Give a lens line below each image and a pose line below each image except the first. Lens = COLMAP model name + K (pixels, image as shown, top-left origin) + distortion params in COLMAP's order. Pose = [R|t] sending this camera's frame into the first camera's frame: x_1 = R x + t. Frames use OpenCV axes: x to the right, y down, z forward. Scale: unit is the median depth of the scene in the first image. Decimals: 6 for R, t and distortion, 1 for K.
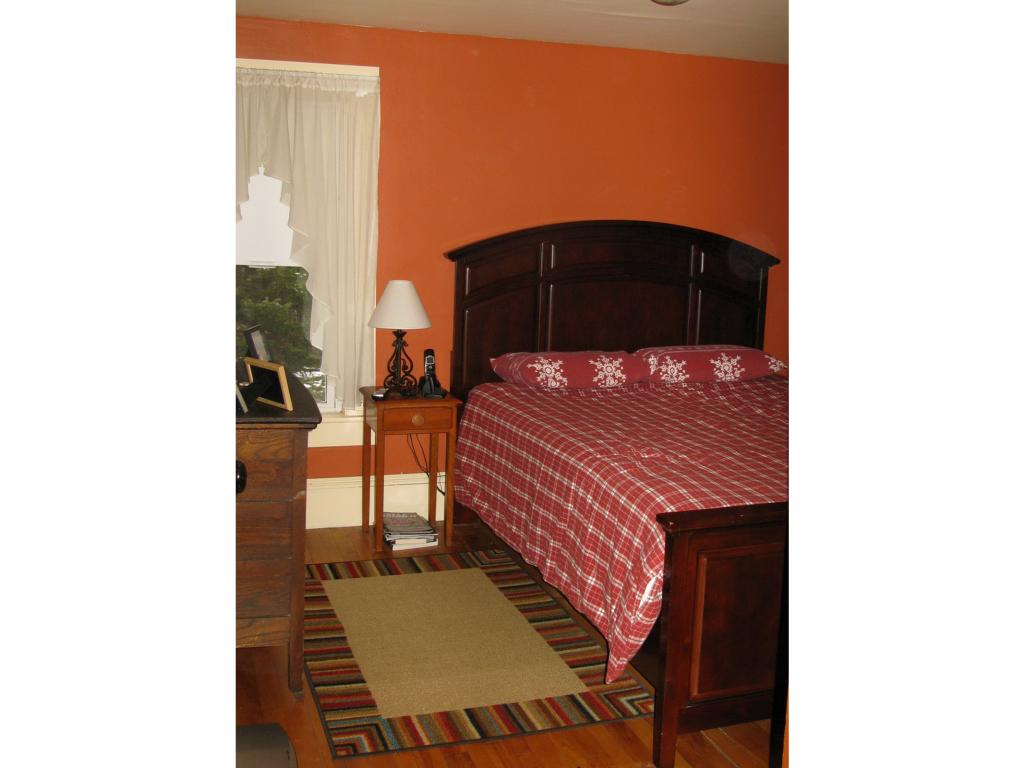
lens RADIAL K [[1042.2, 0, 512.0], [0, 1042.2, 384.0], [0, 0, 1]] dist [-0.223670, 0.272916]
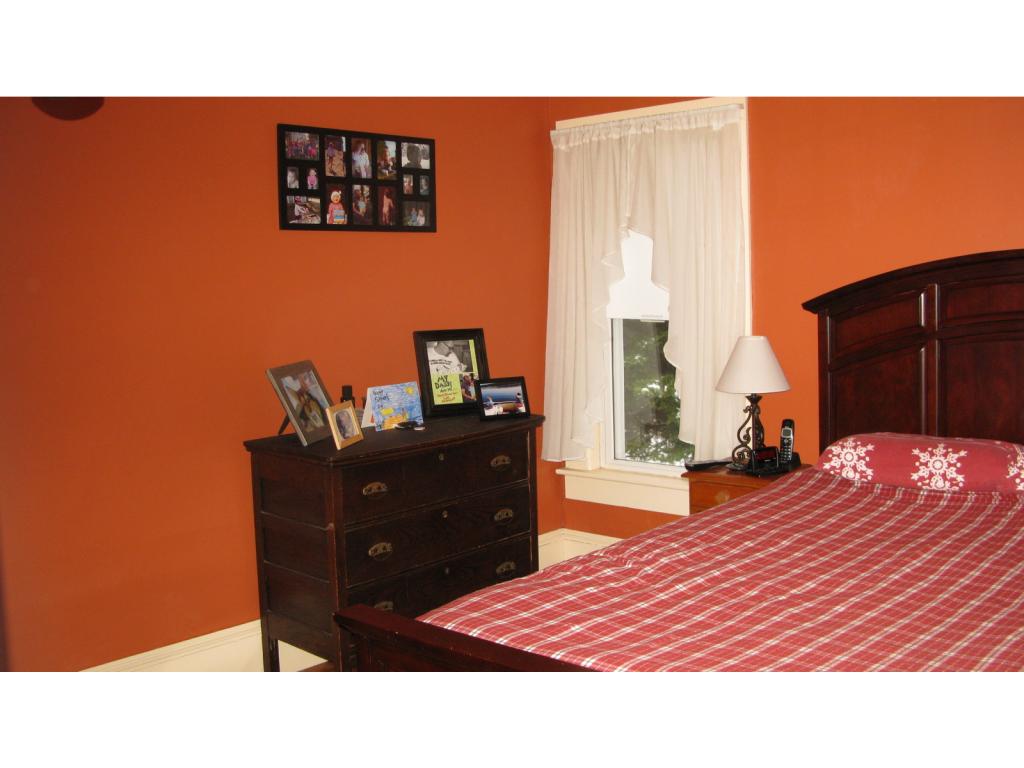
lens RADIAL K [[1042.2, 0, 512.0], [0, 1042.2, 384.0], [0, 0, 1]] dist [-0.223670, 0.272916]
pose [[0.457825, 0.039891, -0.888147, 0.555177], [-0.102543, 0.994695, -0.008183, -0.032904], [0.883109, 0.094819, 0.459487, 0.435739]]
